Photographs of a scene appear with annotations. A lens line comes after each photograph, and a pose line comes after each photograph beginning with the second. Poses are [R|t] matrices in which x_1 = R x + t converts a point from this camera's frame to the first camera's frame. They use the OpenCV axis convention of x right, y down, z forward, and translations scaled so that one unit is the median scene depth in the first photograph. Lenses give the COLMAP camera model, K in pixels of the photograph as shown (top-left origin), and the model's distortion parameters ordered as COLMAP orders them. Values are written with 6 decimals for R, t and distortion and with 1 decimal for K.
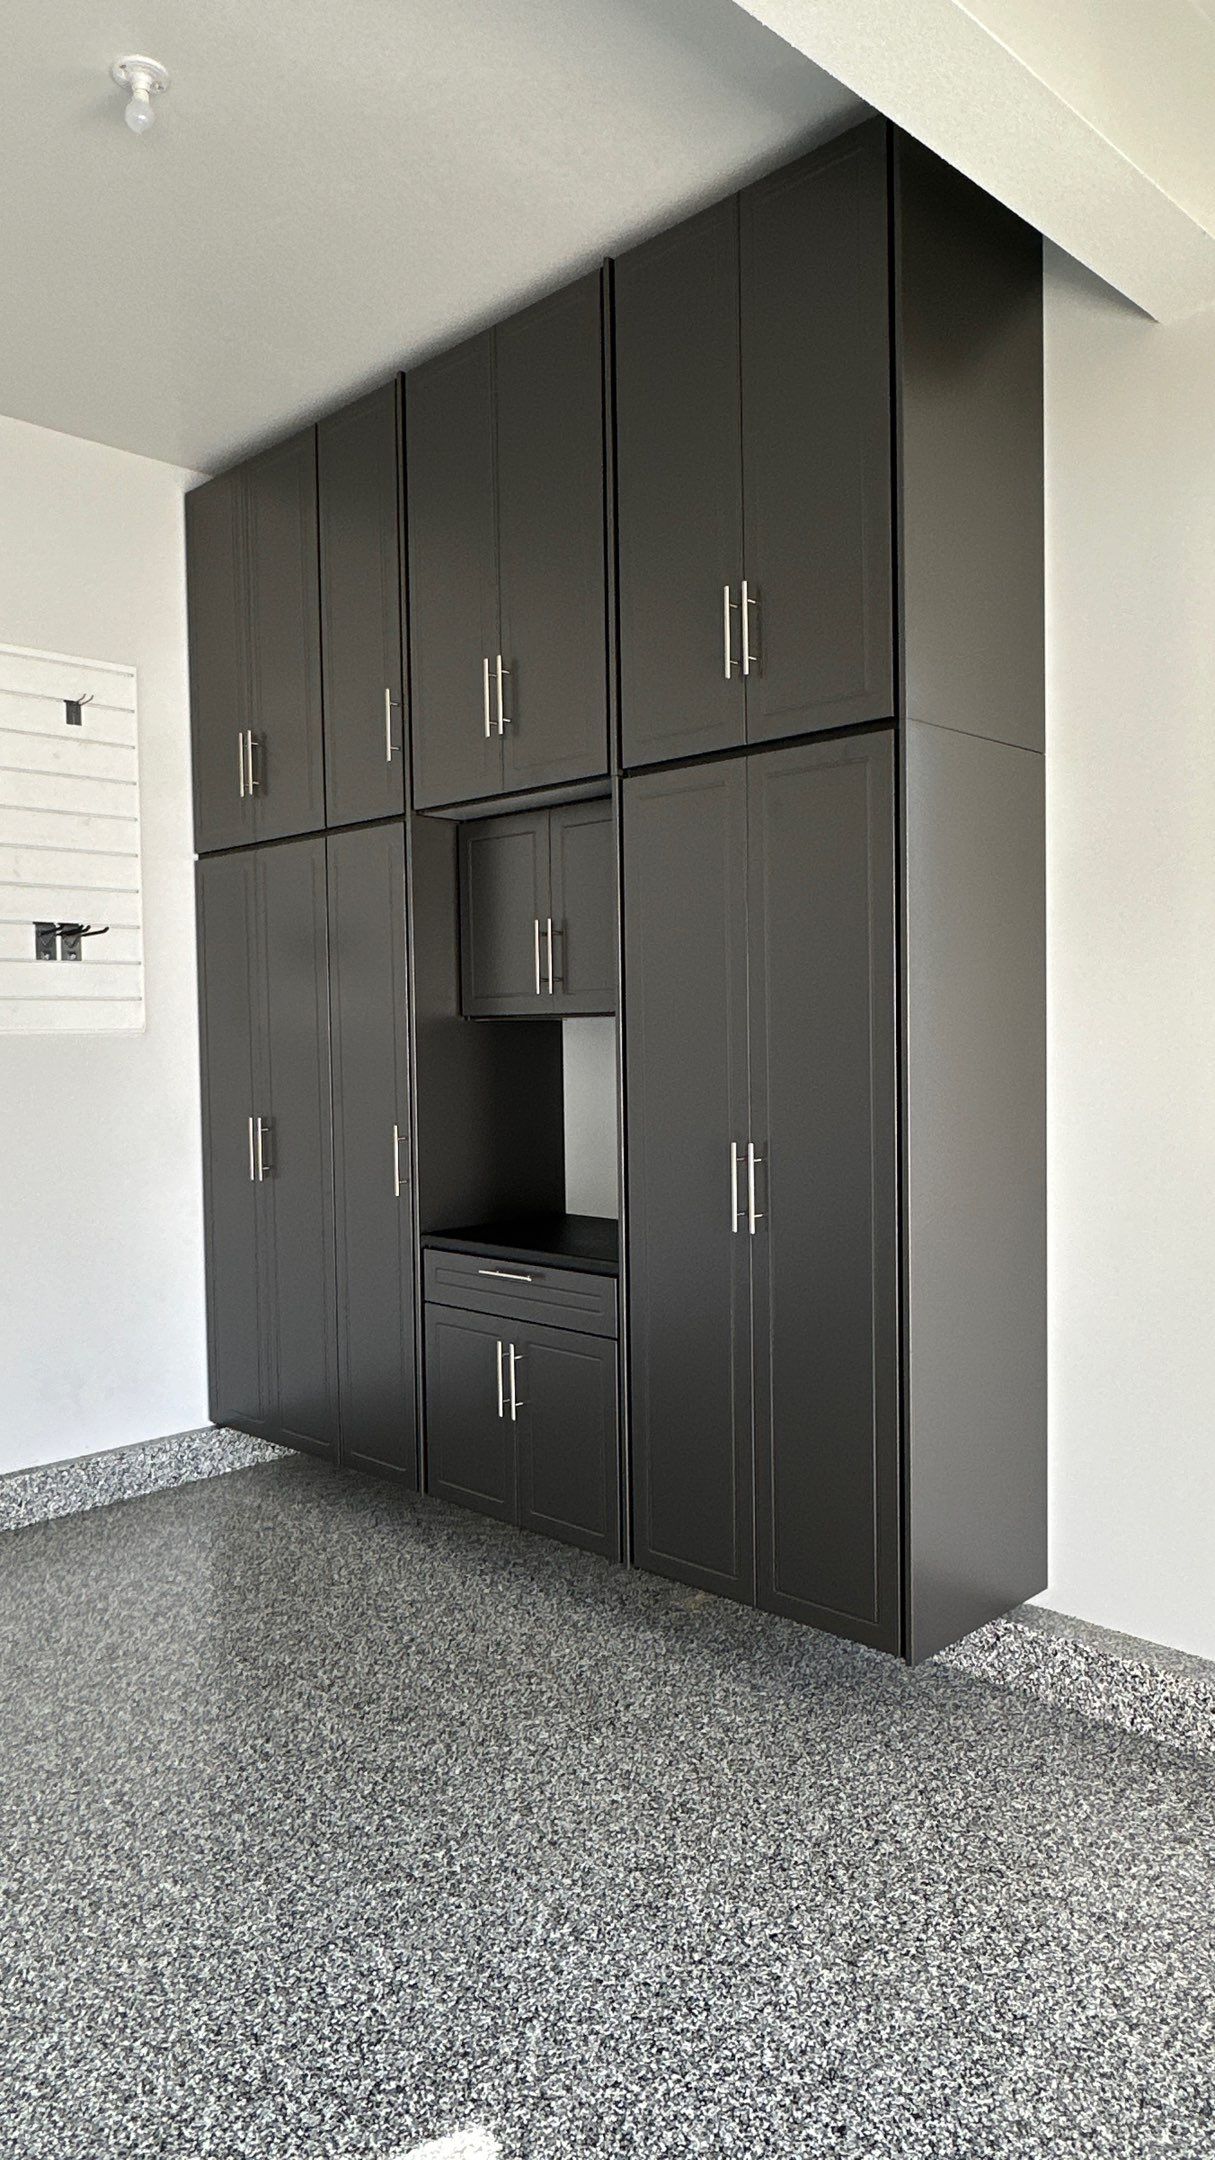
lens RADIAL K [[1437.6, 0, 603.6], [0, 1437.6, 1084.2], [0, 0, 1]] dist [-0.004080, 0.002766]
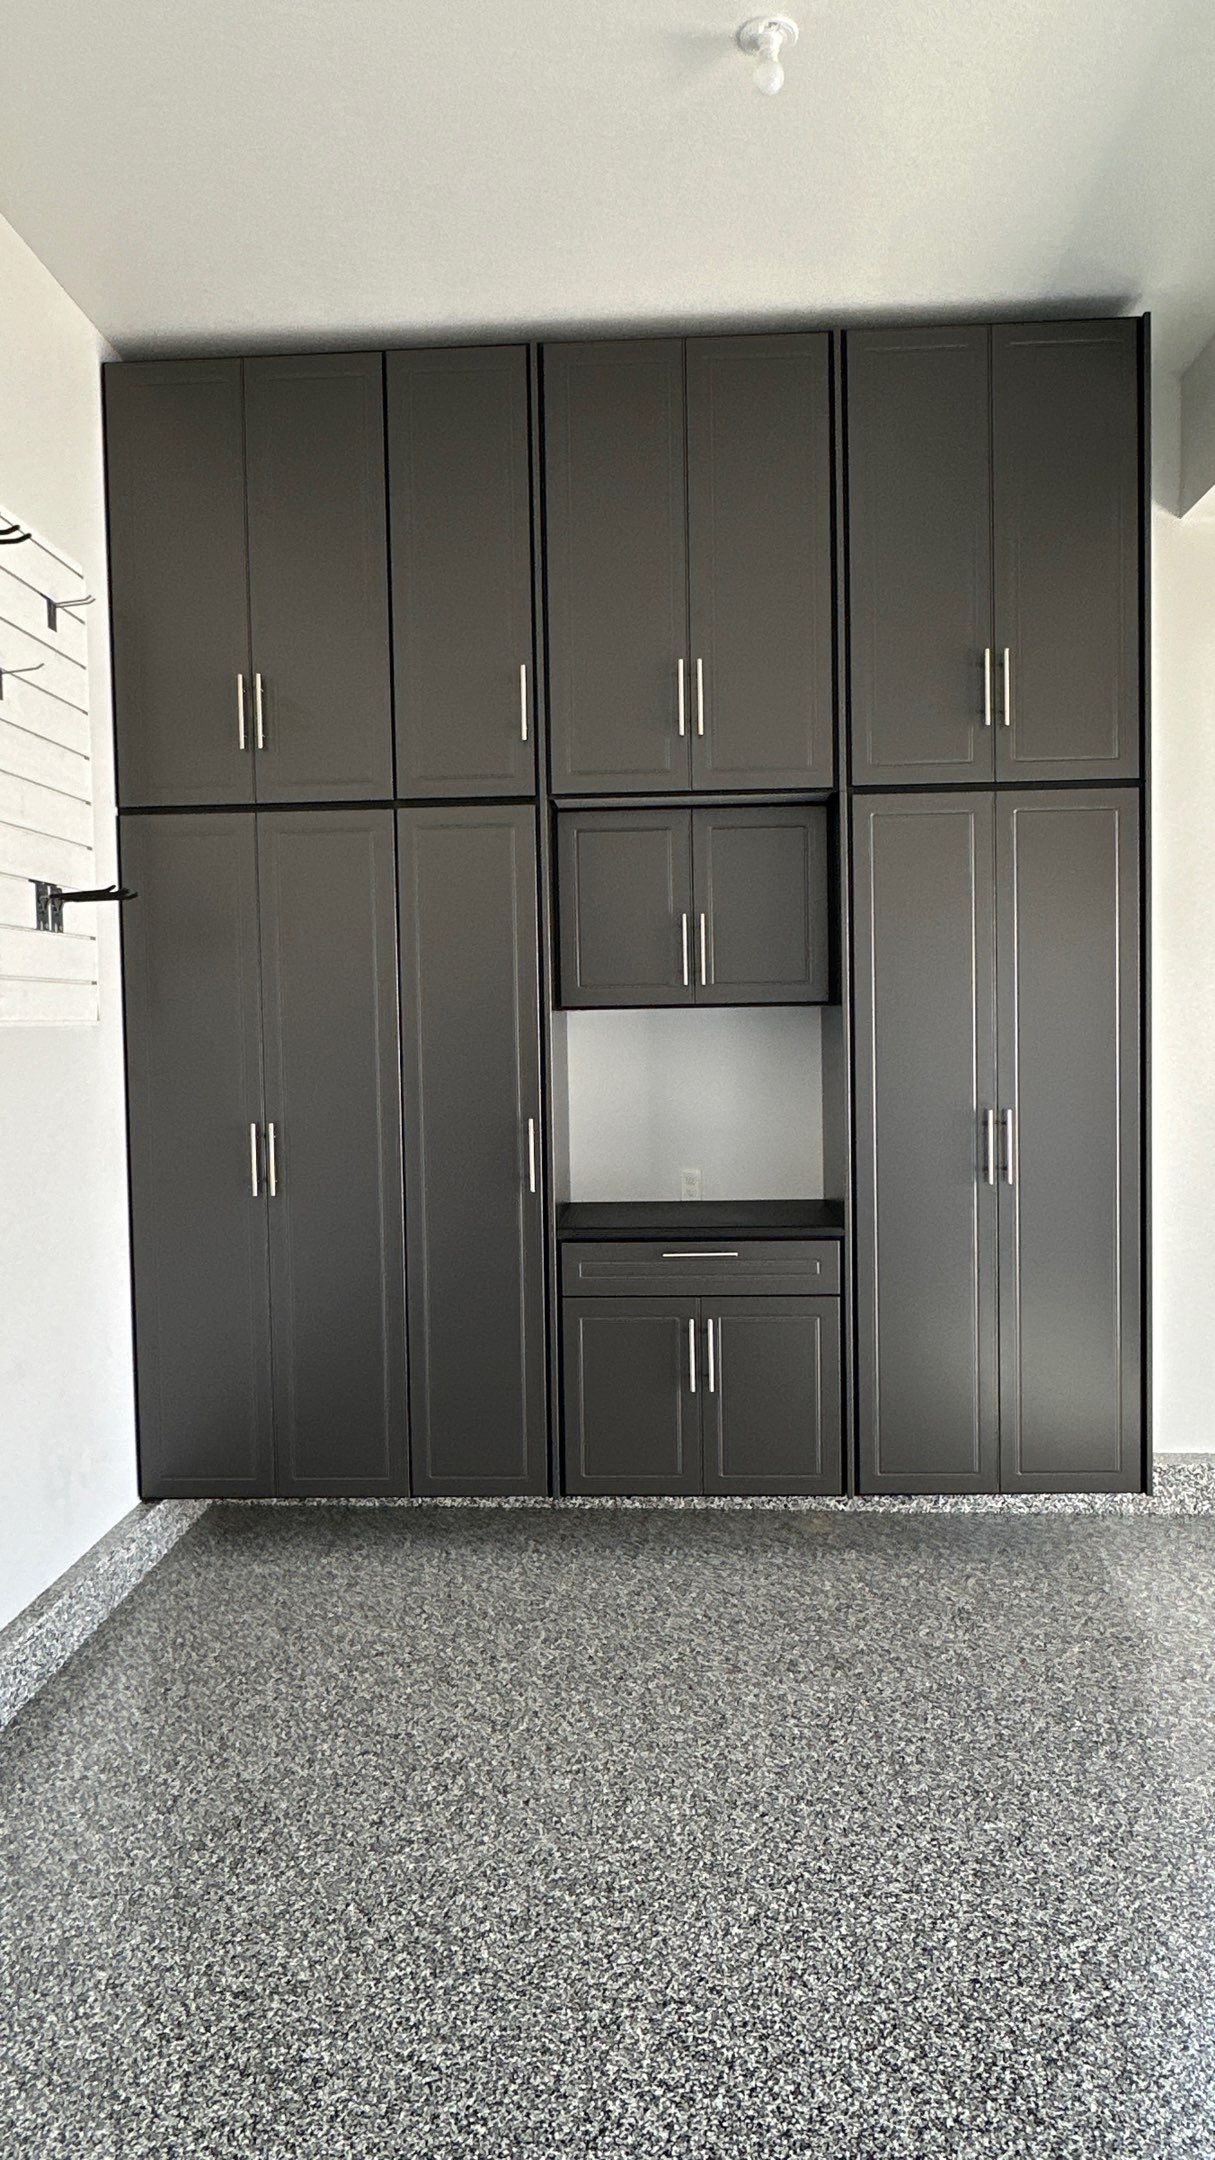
lens RADIAL K [[1437.6, 0, 603.6], [0, 1437.6, 1084.2], [0, 0, 1]] dist [-0.004080, 0.002766]
pose [[0.742003, -0.027391, 0.669836, -0.987239], [0.031028, 0.999497, 0.006500, 0.000801], [-0.669678, 0.015960, 0.742480, 0.329763]]
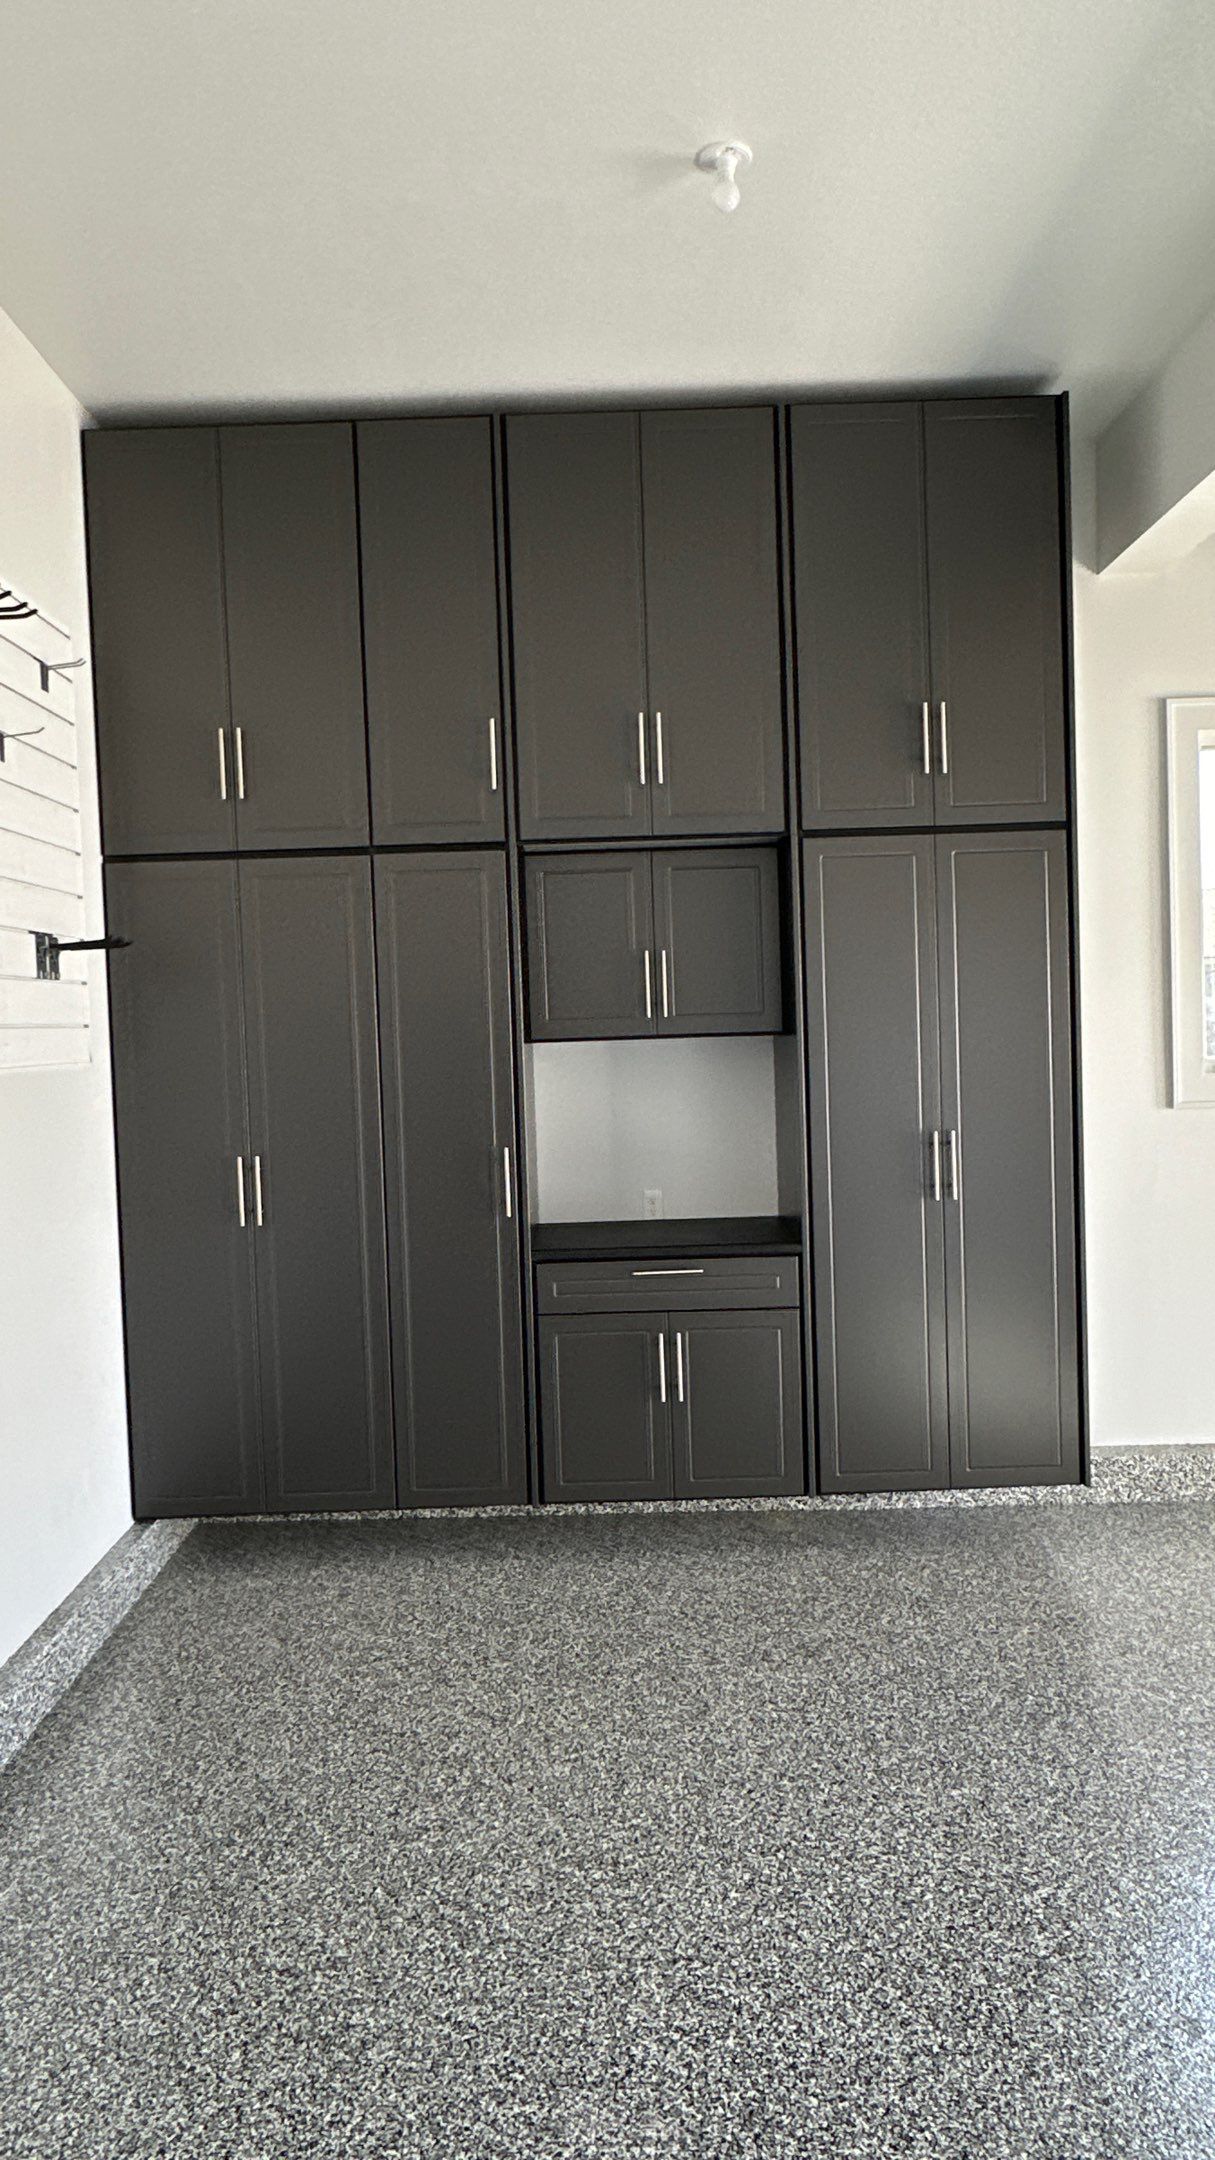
lens RADIAL K [[1437.6, 0, 603.6], [0, 1437.6, 1084.2], [0, 0, 1]] dist [-0.004080, 0.002766]
pose [[0.706704, -0.037149, 0.706534, -1.065671], [0.047924, 0.998840, 0.004583, -0.023159], [-0.705885, 0.030621, 0.707665, 0.301465]]
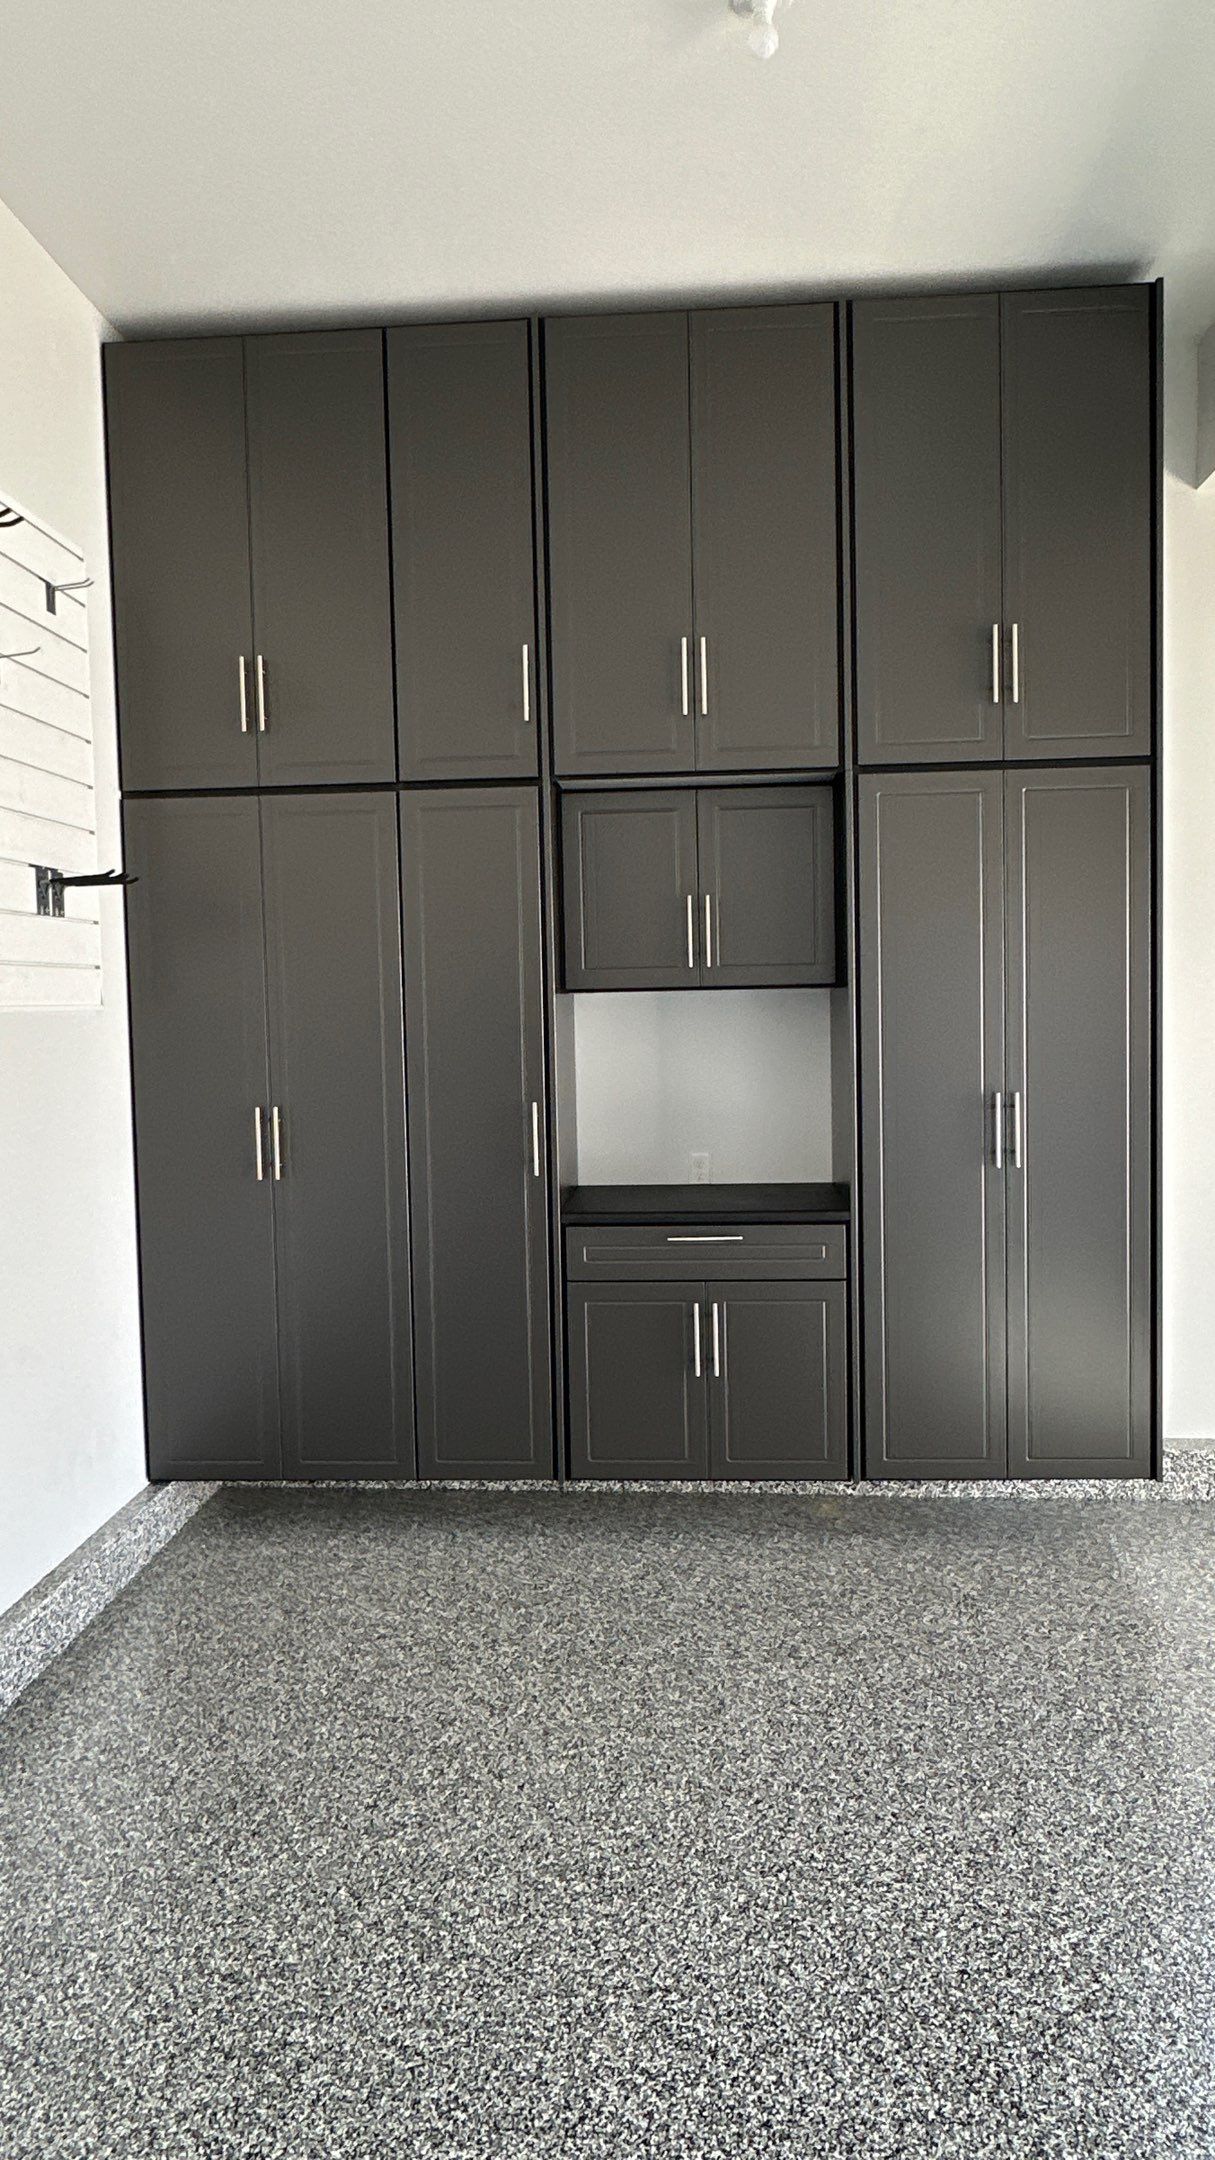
lens RADIAL K [[1437.6, 0, 603.6], [0, 1437.6, 1084.2], [0, 0, 1]] dist [-0.004080, 0.002766]
pose [[0.755952, -0.038130, 0.653515, -0.965217], [0.033268, 0.999250, 0.019821, -0.001477], [-0.653781, 0.006758, 0.756654, 0.319651]]
